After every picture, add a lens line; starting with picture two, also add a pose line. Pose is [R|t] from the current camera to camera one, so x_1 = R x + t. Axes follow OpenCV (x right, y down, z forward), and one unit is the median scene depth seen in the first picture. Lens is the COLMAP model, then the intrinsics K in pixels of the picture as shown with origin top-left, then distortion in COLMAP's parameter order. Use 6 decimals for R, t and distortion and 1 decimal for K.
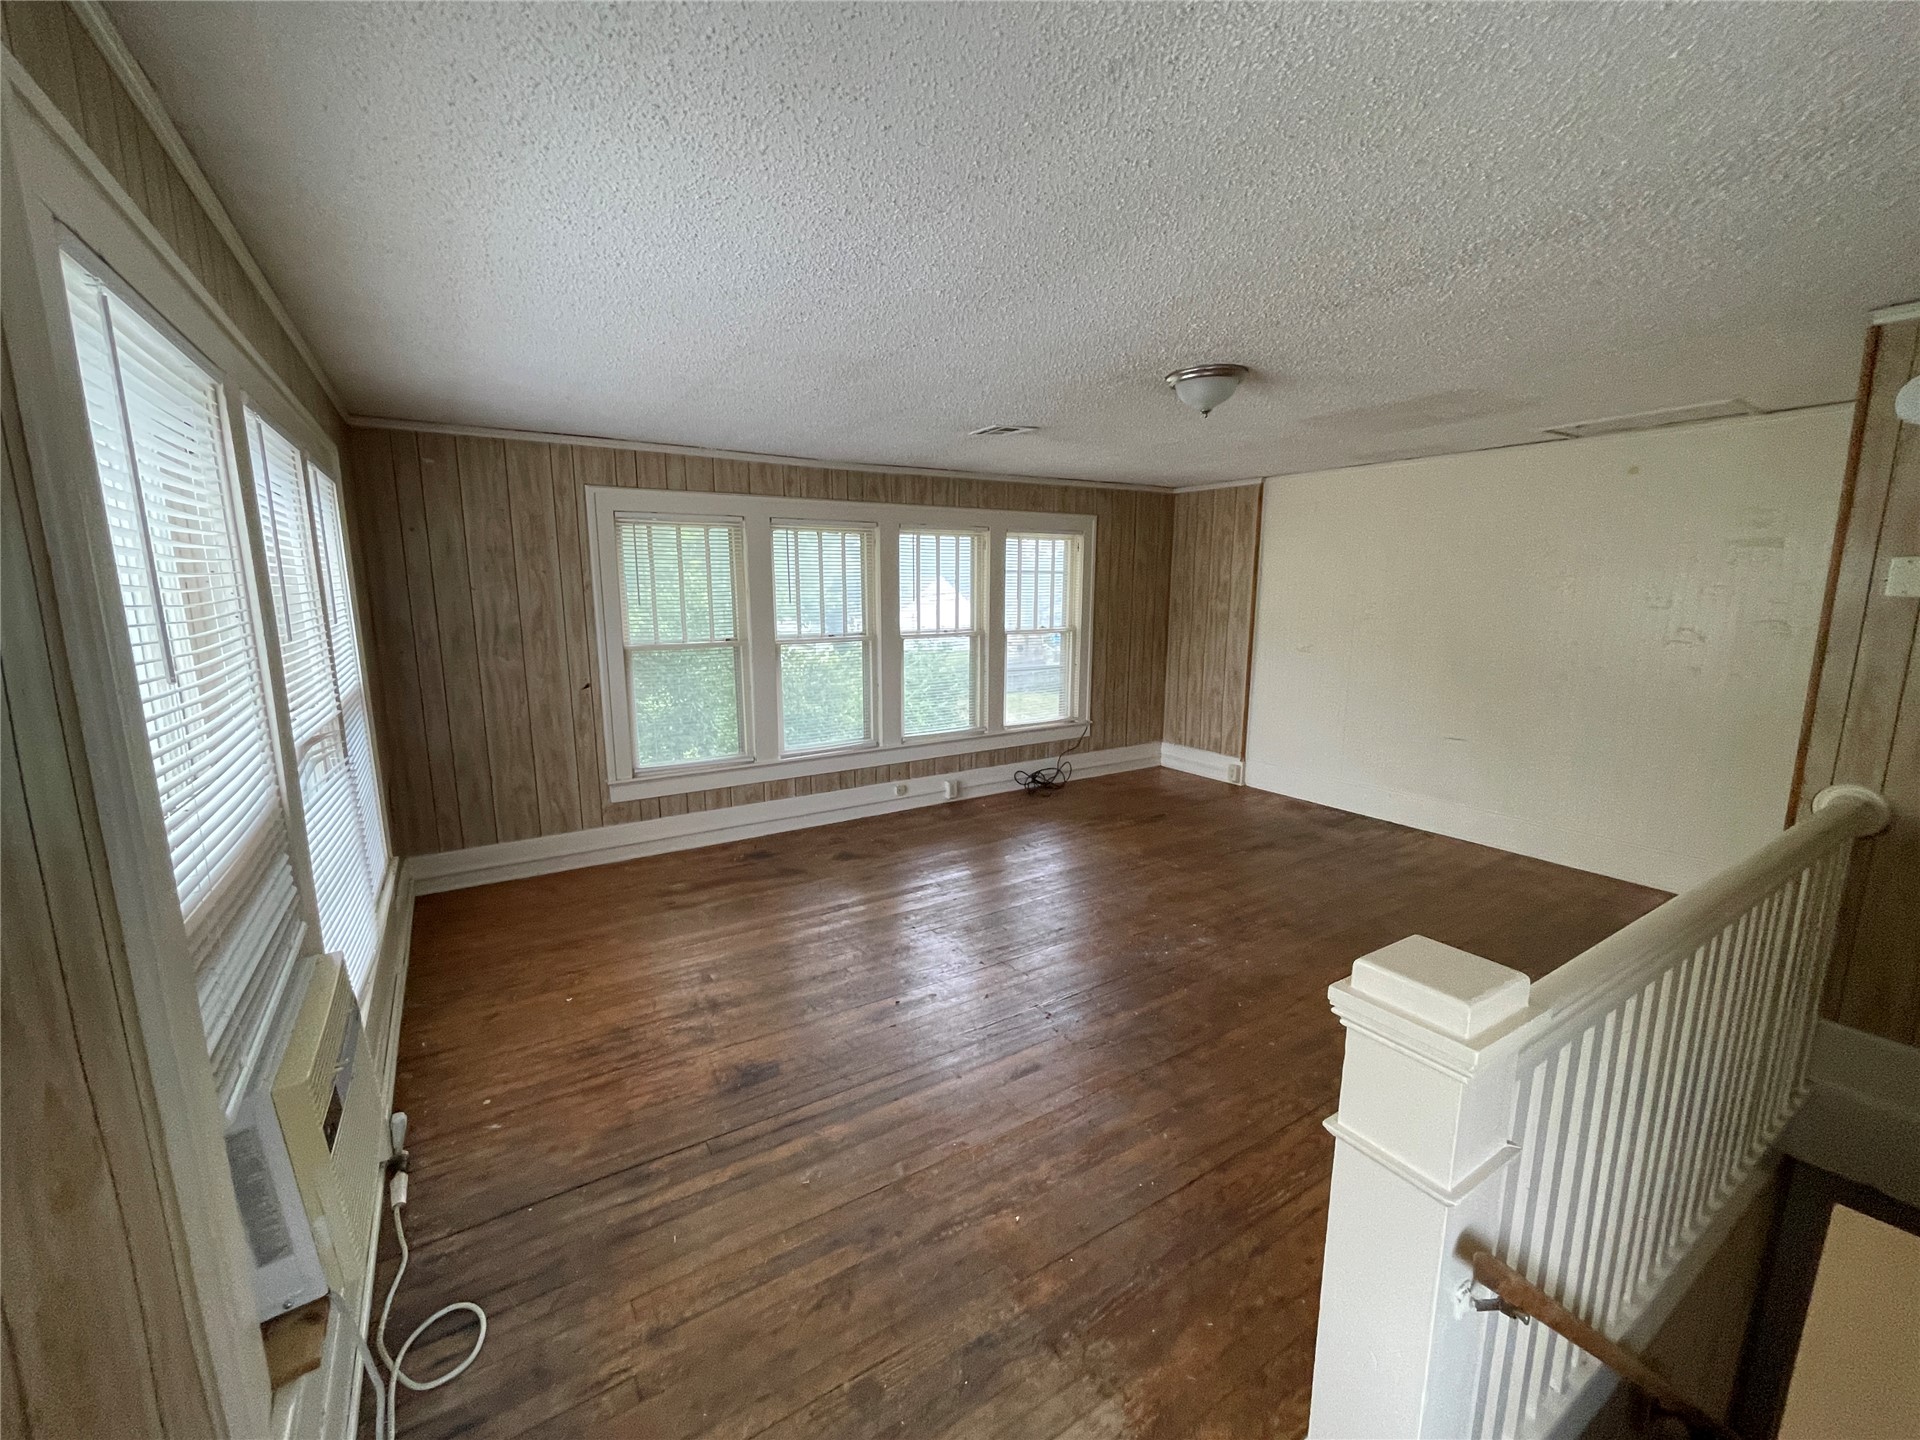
lens RADIAL K [[789.3, 0, 958.0], [0, 789.3, 721.1], [0, 0, 1]] dist [-0.000364, -0.002206]
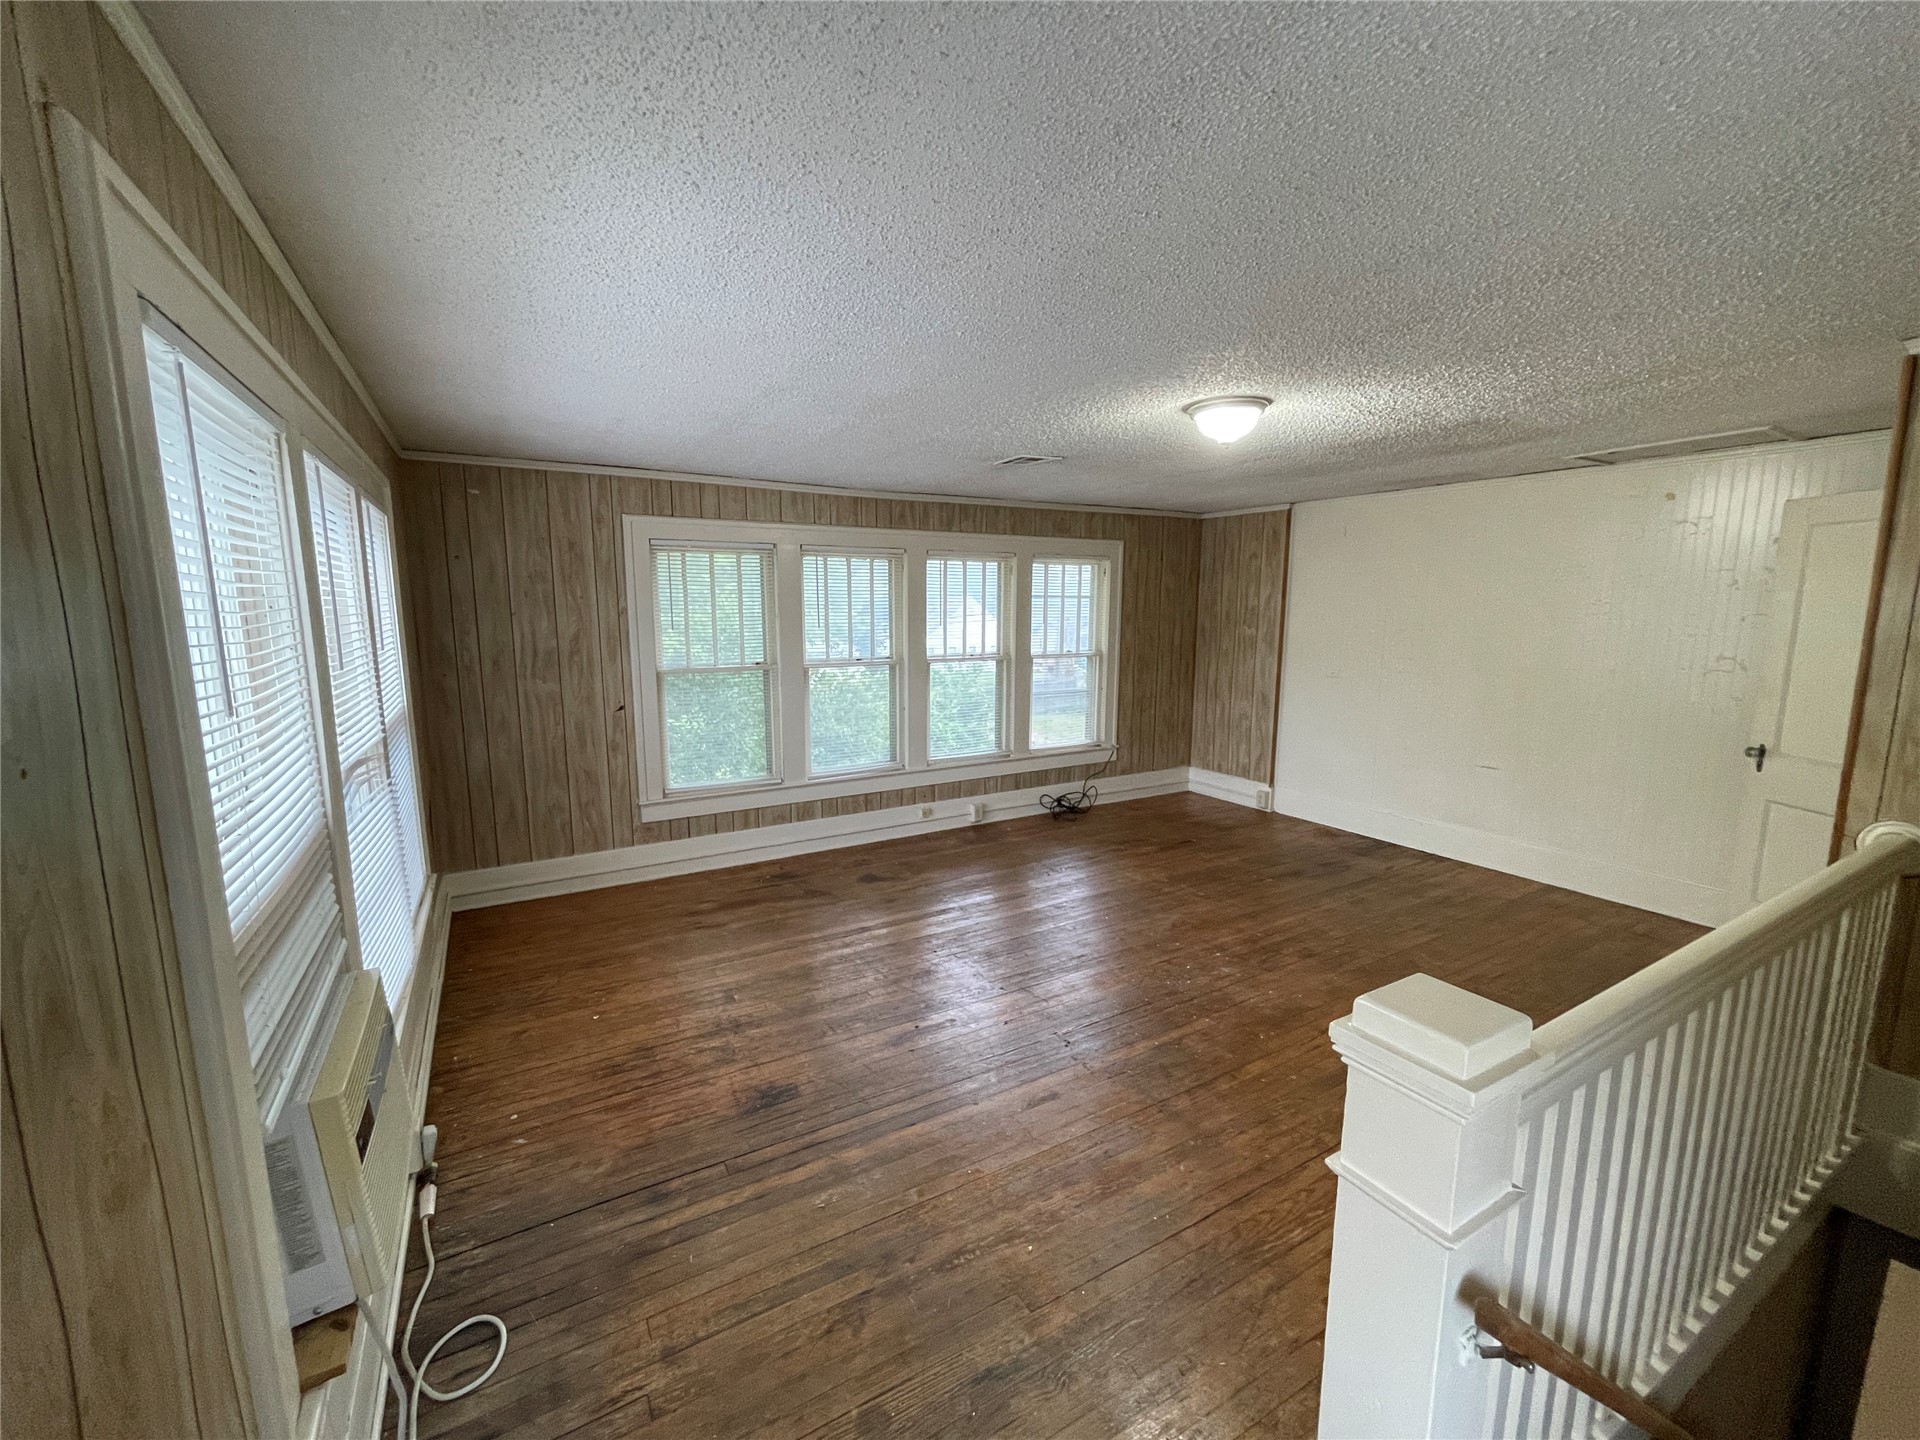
lens RADIAL K [[789.8, 0, 960.0], [0, 789.8, 720.0], [0, 0, 1]] dist [-0.002180, -0.000826]
pose [[0.999292, 0.007073, -0.036947, 0.014771], [-0.008052, 0.999619, -0.026413, -0.009191], [0.036746, 0.026692, 0.998968, -0.014892]]
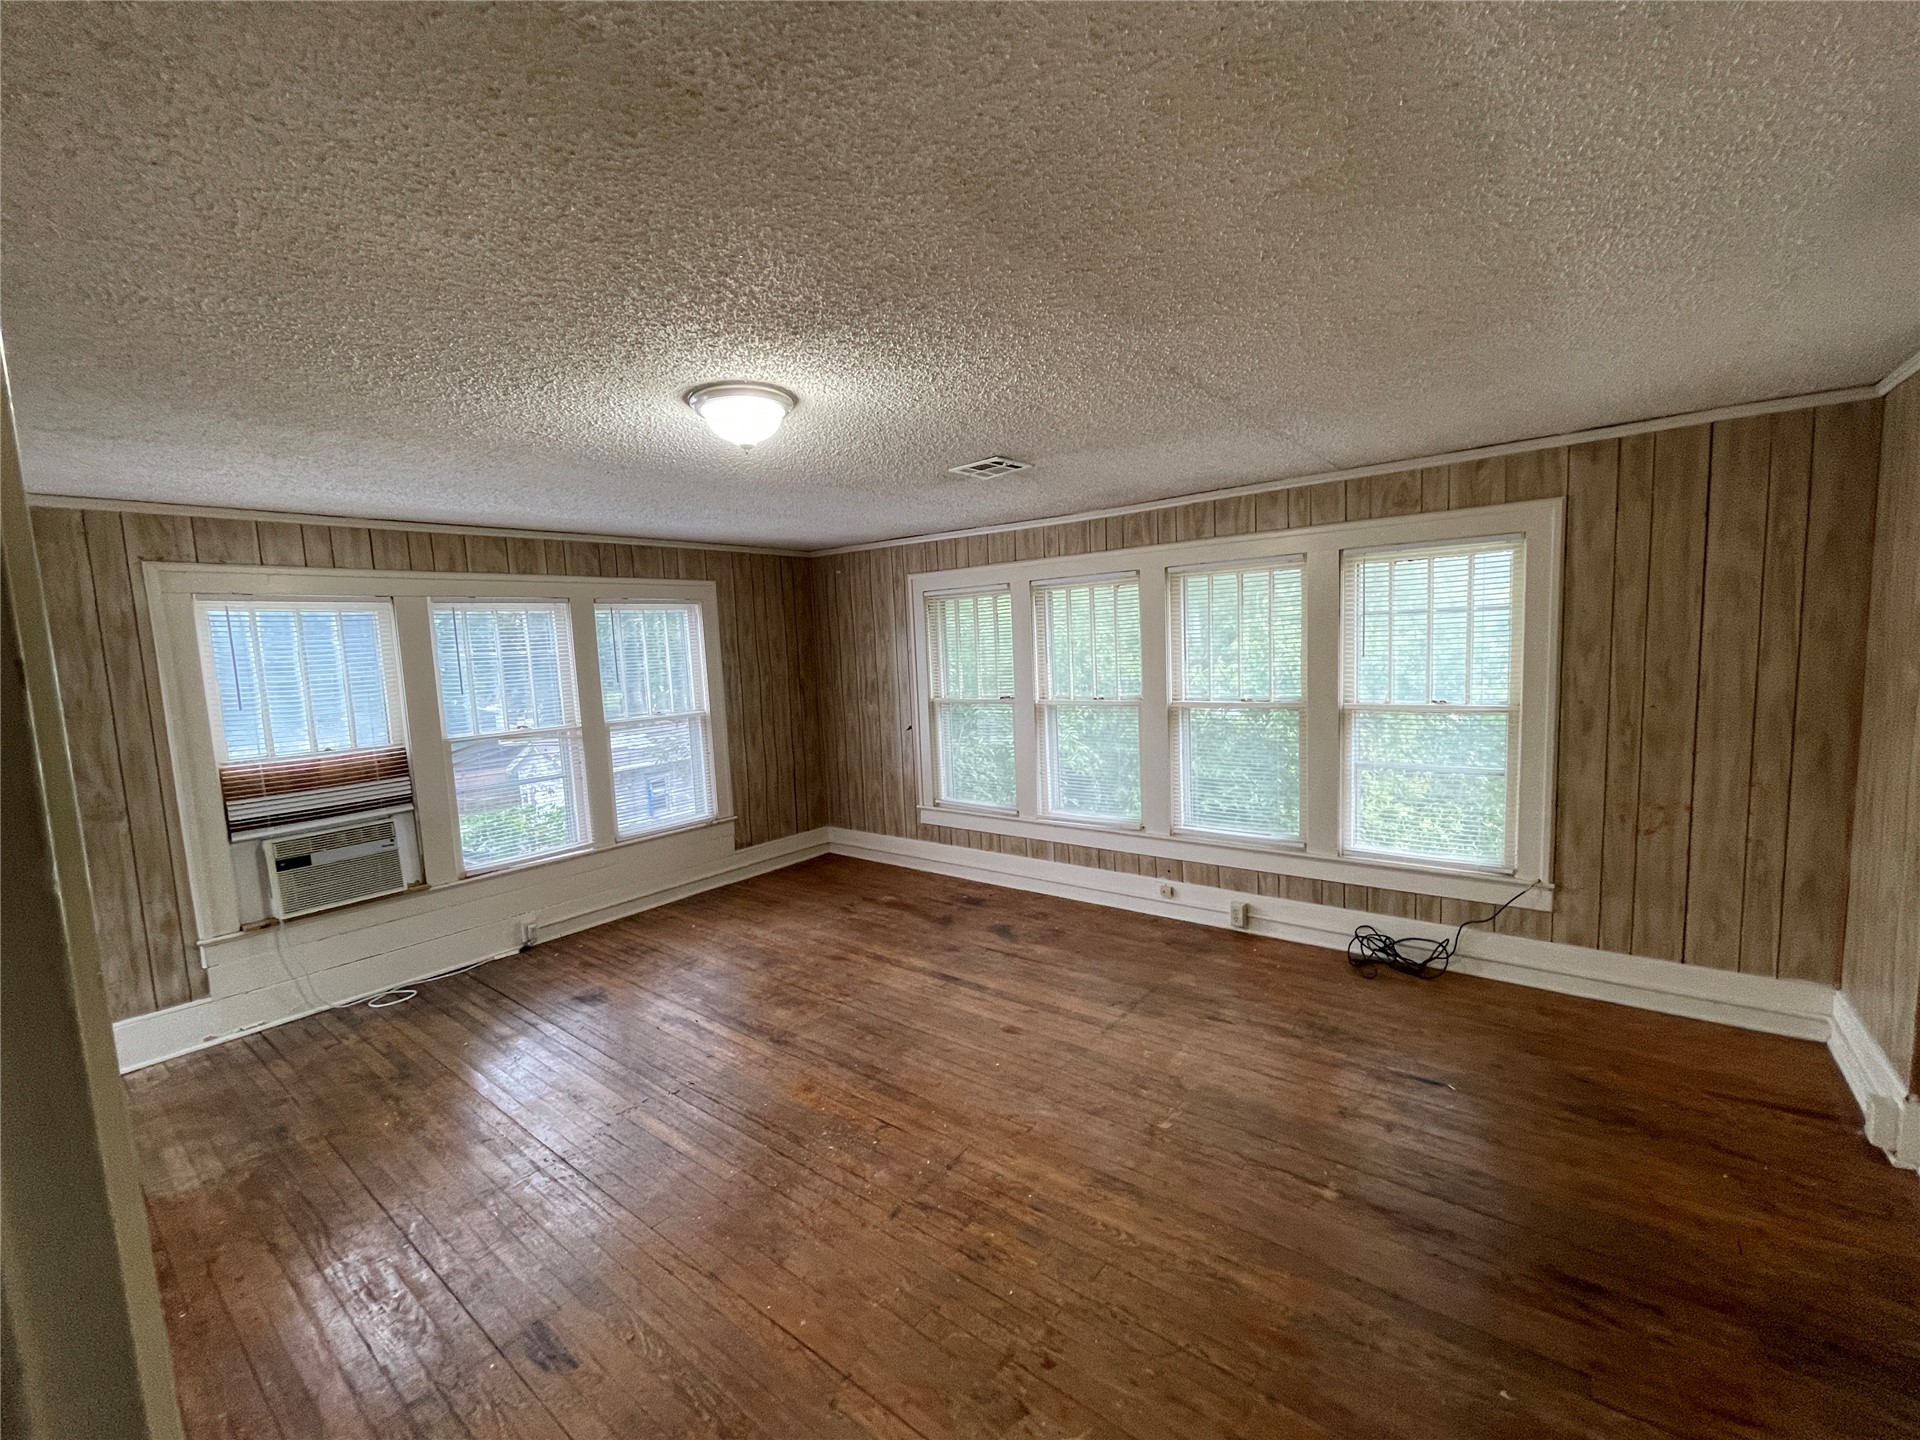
lens RADIAL K [[789.8, 0, 960.0], [0, 789.8, 720.0], [0, 0, 1]] dist [-0.002180, -0.000826]
pose [[0.331975, 0.082715, -0.939655, 1.229614], [-0.118074, 0.991957, 0.045604, -0.202226], [0.935869, 0.095809, 0.339072, 1.026787]]
